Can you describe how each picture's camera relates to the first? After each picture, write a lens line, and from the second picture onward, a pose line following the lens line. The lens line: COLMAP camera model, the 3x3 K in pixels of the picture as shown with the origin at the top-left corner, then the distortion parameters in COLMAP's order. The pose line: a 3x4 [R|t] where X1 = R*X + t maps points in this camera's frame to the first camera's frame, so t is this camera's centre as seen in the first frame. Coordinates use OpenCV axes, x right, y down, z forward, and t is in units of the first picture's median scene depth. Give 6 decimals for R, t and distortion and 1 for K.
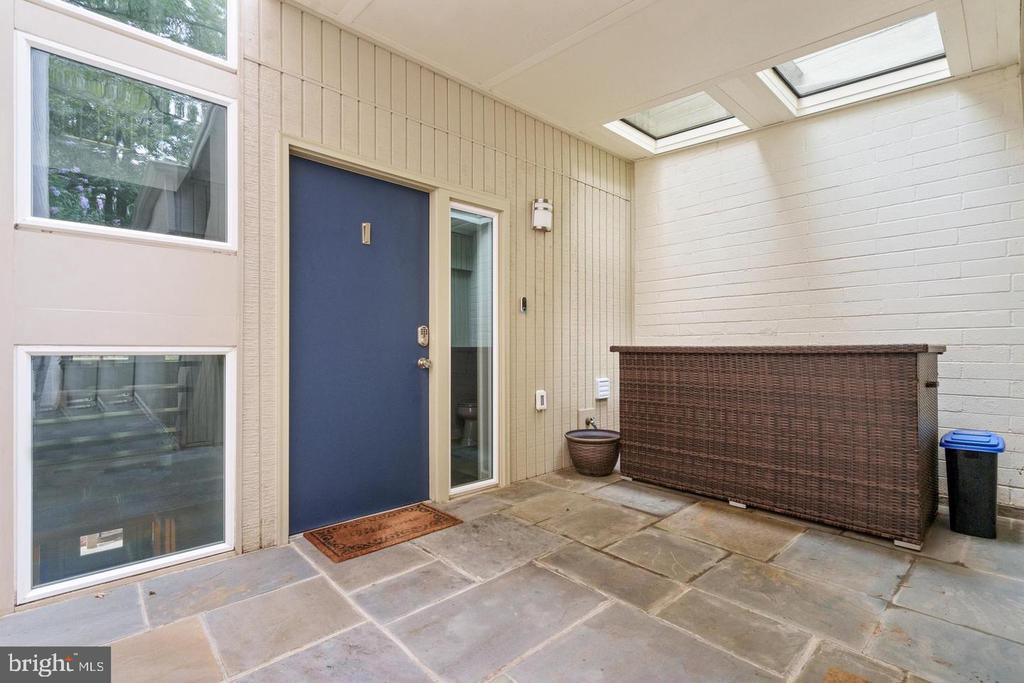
lens RADIAL K [[466.2, 0, 516.5], [0, 466.2, 345.4], [0, 0, 1]] dist [-0.004072, 0.001950]
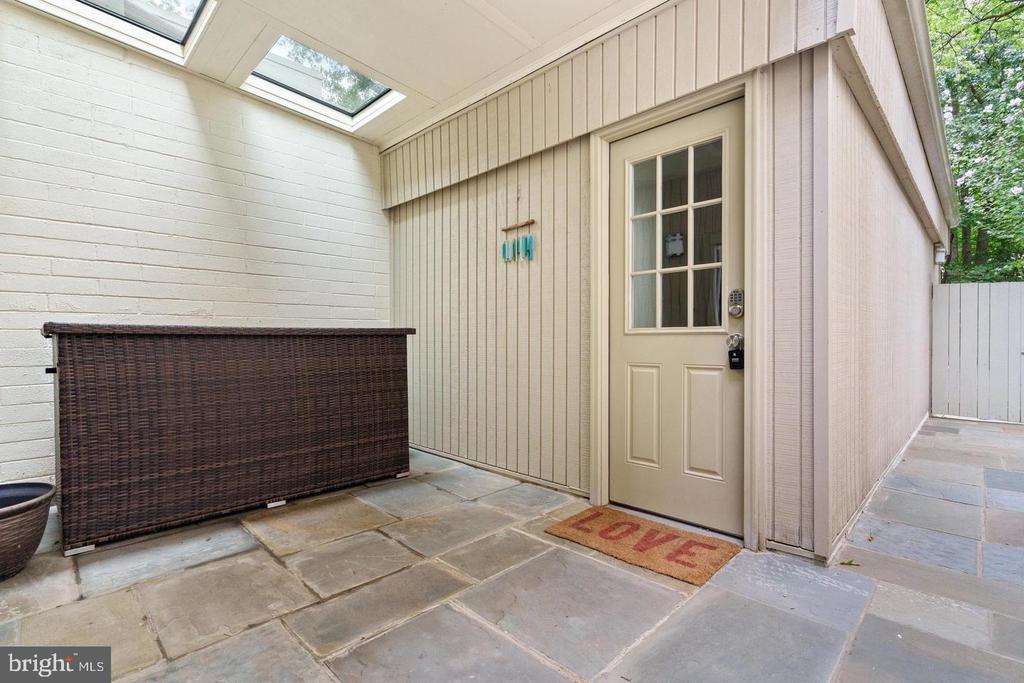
lens RADIAL K [[466.2, 0, 516.8], [0, 466.2, 341.9], [0, 0, 1]] dist [-0.004072, 0.001950]
pose [[-0.033315, -0.001920, 0.999443, -0.495713], [-0.001578, 0.999997, 0.001869, 0.029650], [-0.999444, -0.001515, -0.033318, 0.638815]]
